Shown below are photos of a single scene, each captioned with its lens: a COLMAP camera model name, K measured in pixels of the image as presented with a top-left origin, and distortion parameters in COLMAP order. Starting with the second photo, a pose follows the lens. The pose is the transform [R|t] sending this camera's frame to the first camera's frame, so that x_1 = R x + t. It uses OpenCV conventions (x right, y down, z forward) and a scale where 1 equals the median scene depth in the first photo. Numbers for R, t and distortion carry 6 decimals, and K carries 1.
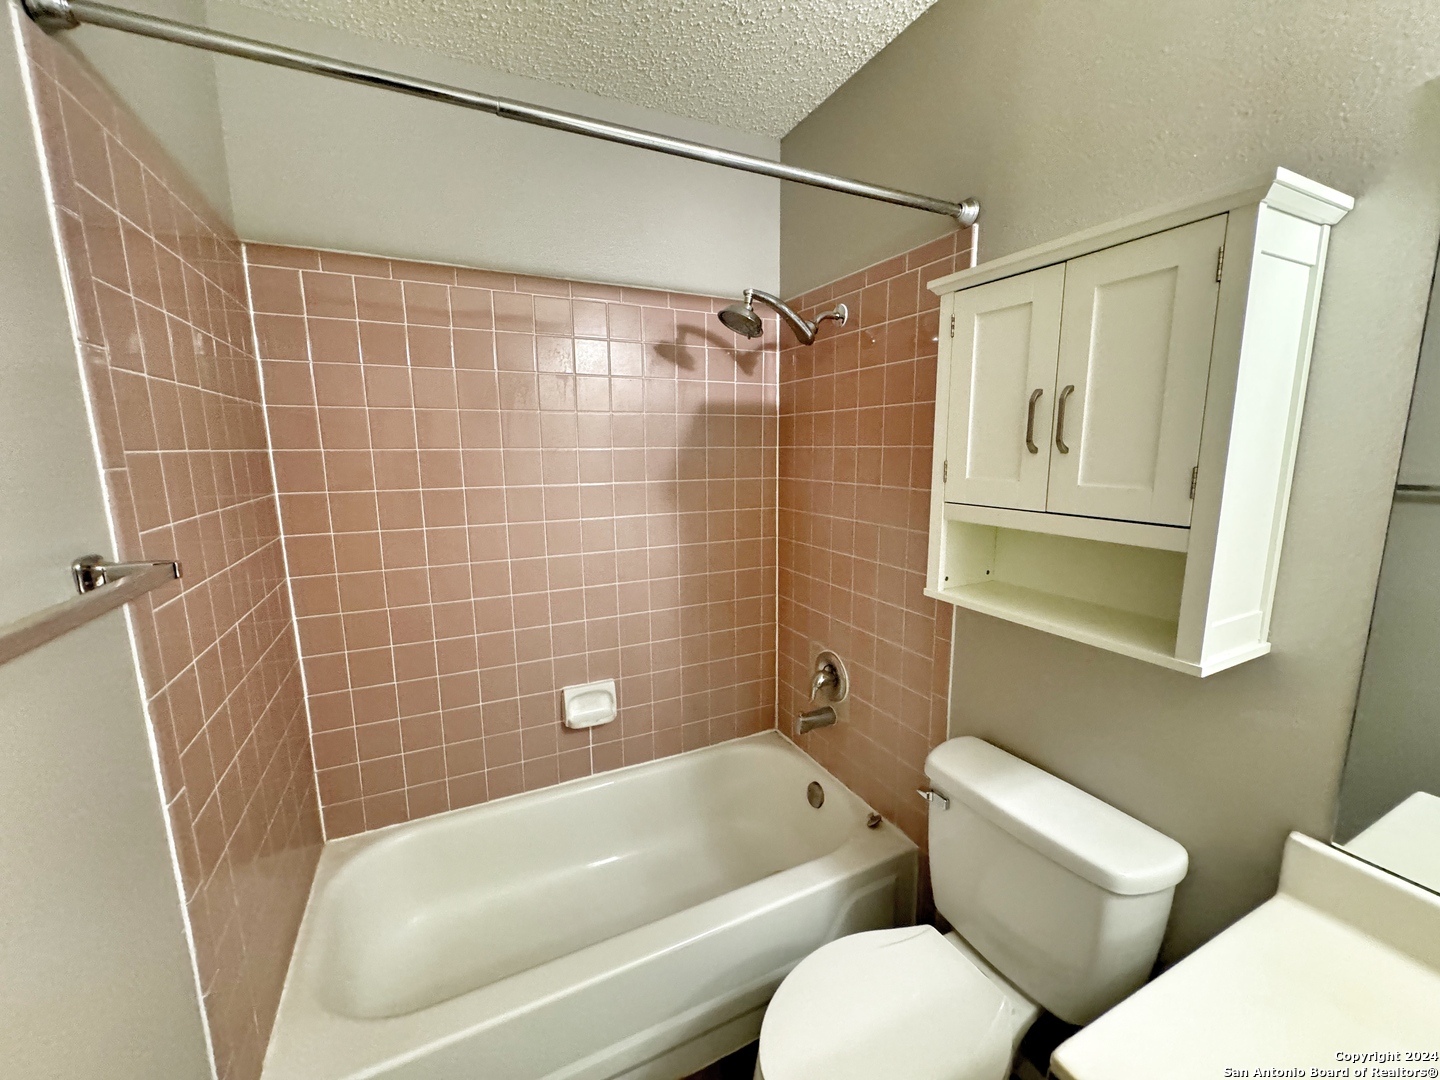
lens RADIAL K [[573.6, 0, 721.2], [0, 573.6, 536.5], [0, 0, 1]] dist [-0.000448, 0.000356]
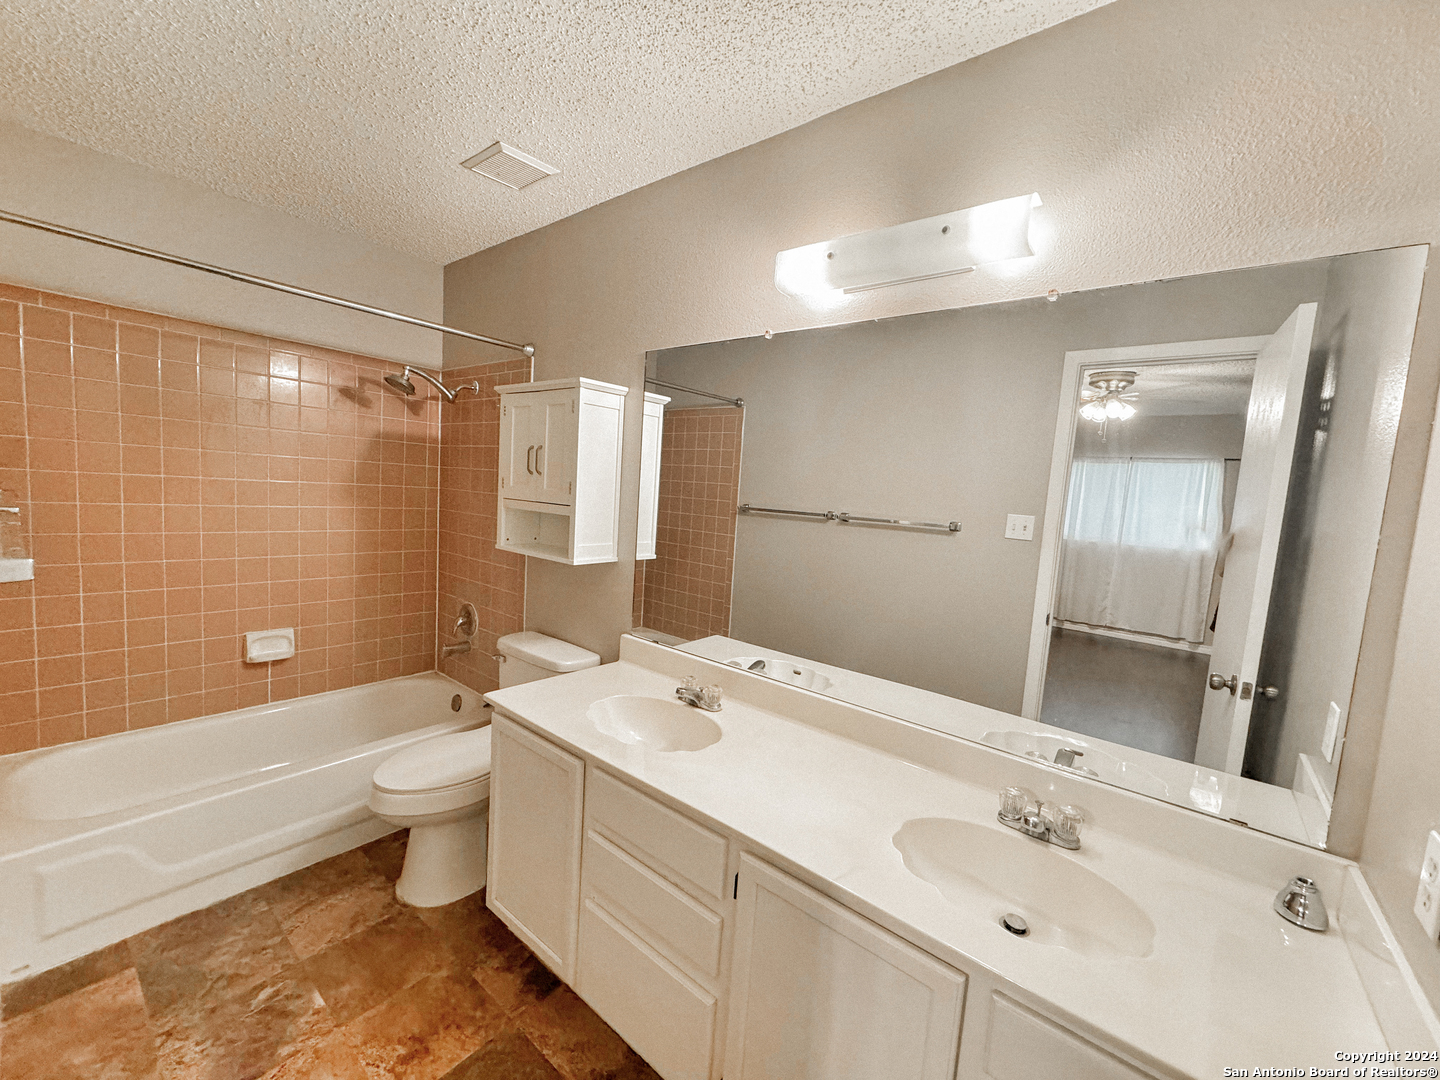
lens RADIAL K [[573.6, 0, 720.3], [0, 573.6, 541.4], [0, 0, 1]] dist [-0.000448, 0.000356]
pose [[0.906256, 0.028789, 0.421748, 0.154483], [-0.006514, 0.998511, -0.054161, 0.119269], [-0.422680, 0.046336, 0.905094, -0.680553]]
